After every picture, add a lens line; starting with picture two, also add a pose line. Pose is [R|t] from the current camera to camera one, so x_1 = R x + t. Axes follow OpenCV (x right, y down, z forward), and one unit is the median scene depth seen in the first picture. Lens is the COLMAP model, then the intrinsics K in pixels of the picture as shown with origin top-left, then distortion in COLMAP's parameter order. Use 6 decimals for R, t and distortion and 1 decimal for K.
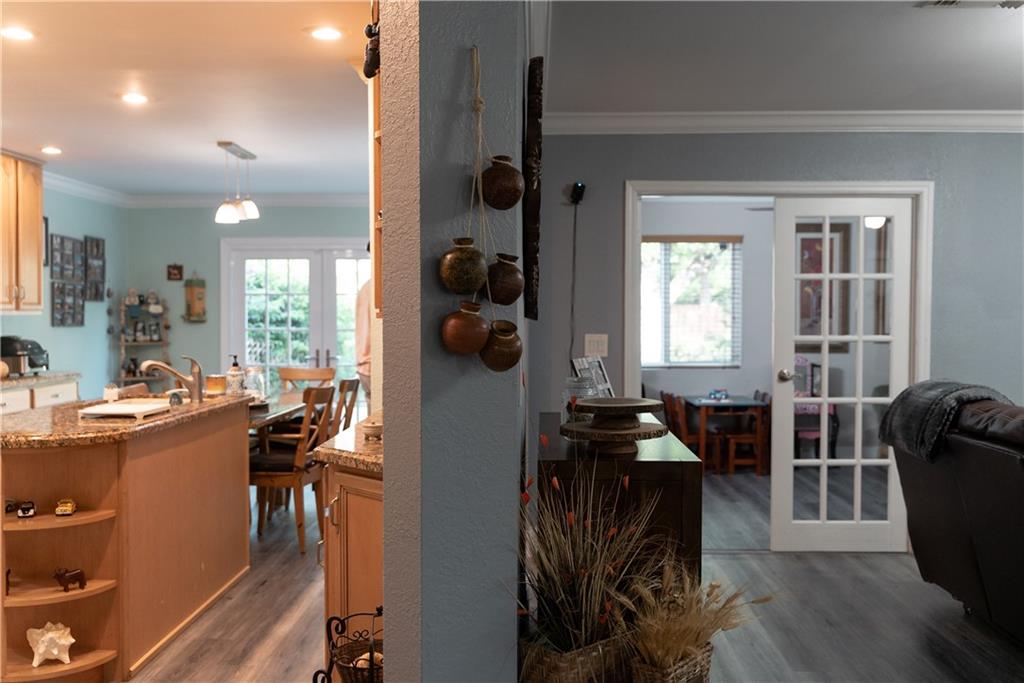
lens RADIAL K [[1019.6, 0, 512.0], [0, 1019.6, 341.5], [0, 0, 1]] dist [-0.002704, 0.002434]
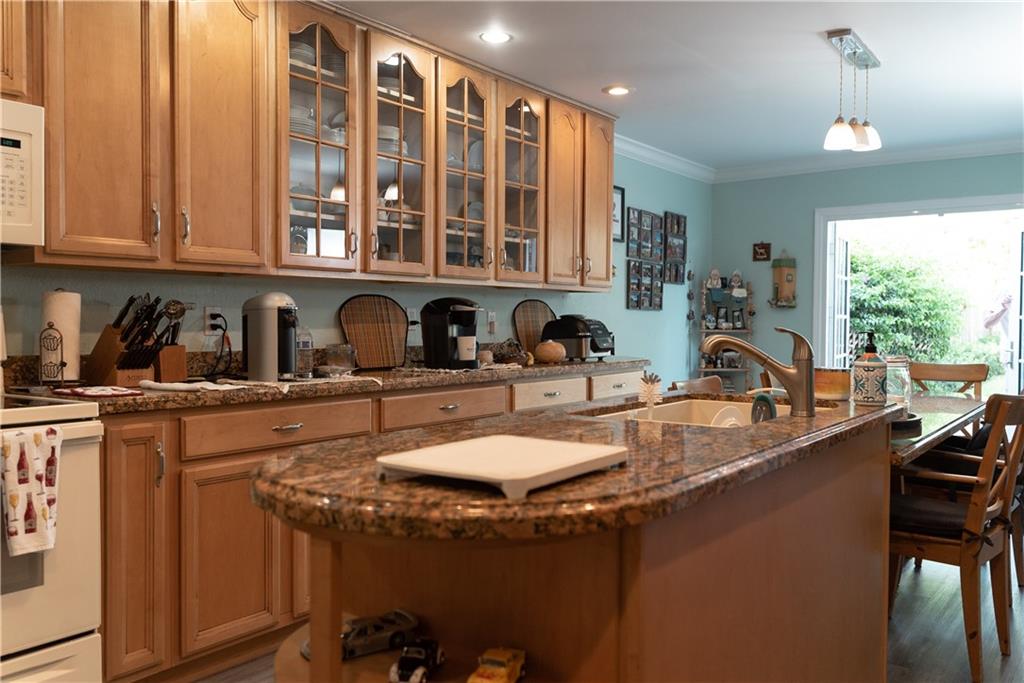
lens RADIAL K [[813.8, 0, 512.0], [0, 813.8, 341.5], [0, 0, 1]] dist [-0.004703, -0.001498]
pose [[0.817629, 0.017412, -0.575482, -0.111471], [-0.018596, 0.999820, 0.003830, 0.013079], [0.575445, 0.007570, 0.817806, 0.331990]]
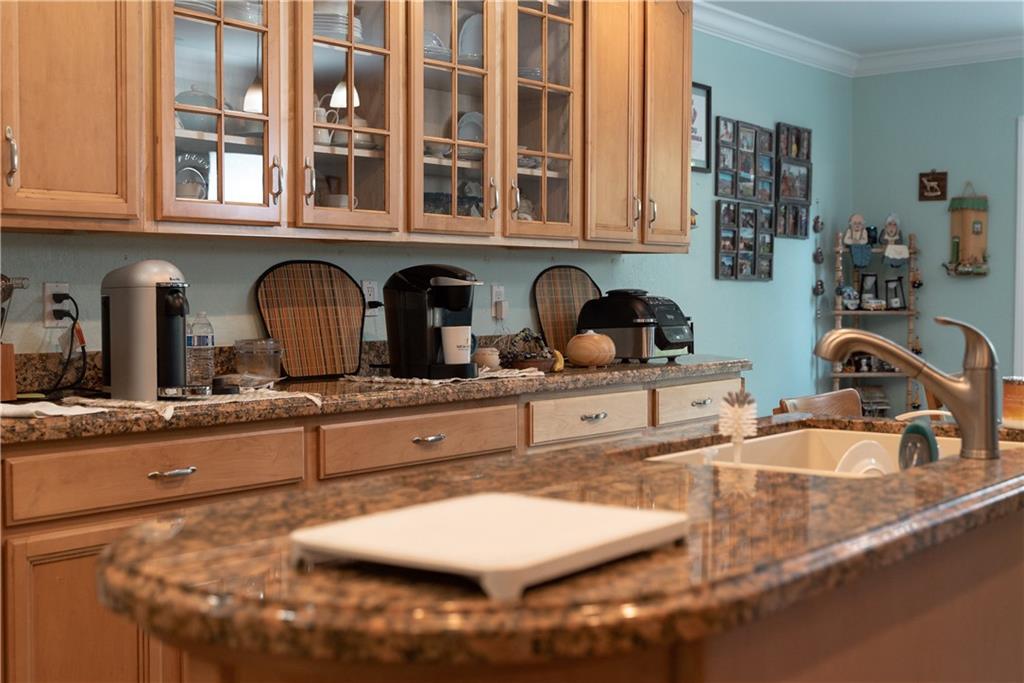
lens RADIAL K [[1295.4, 0, 512.0], [0, 1295.4, 341.5], [0, 0, 1]] dist [-0.007829, -0.018089]
pose [[0.804650, 0.021366, -0.593364, -0.106649], [-0.014741, 0.999763, 0.016010, 0.010120], [0.593566, -0.004135, 0.804775, 0.332884]]
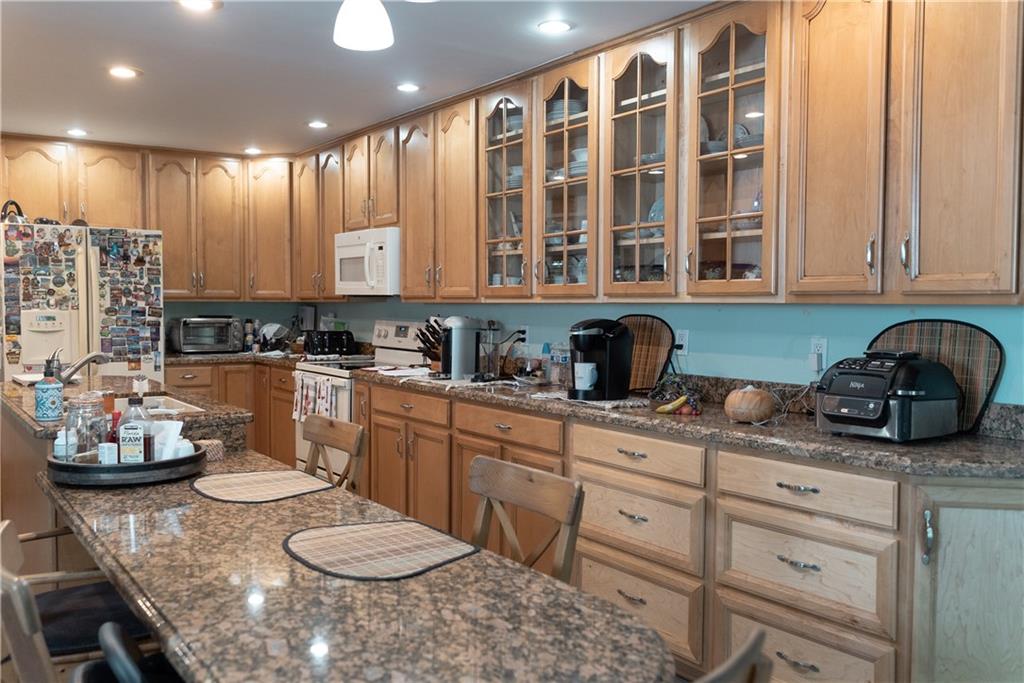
lens RADIAL K [[813.8, 0, 512.0], [0, 813.8, 341.5], [0, 0, 1]] dist [-0.004703, -0.001498]
pose [[-0.776591, -0.009505, -0.629934, -0.114965], [-0.051018, 0.997551, 0.047845, -0.016648], [0.627936, 0.069294, -0.775174, 1.002773]]
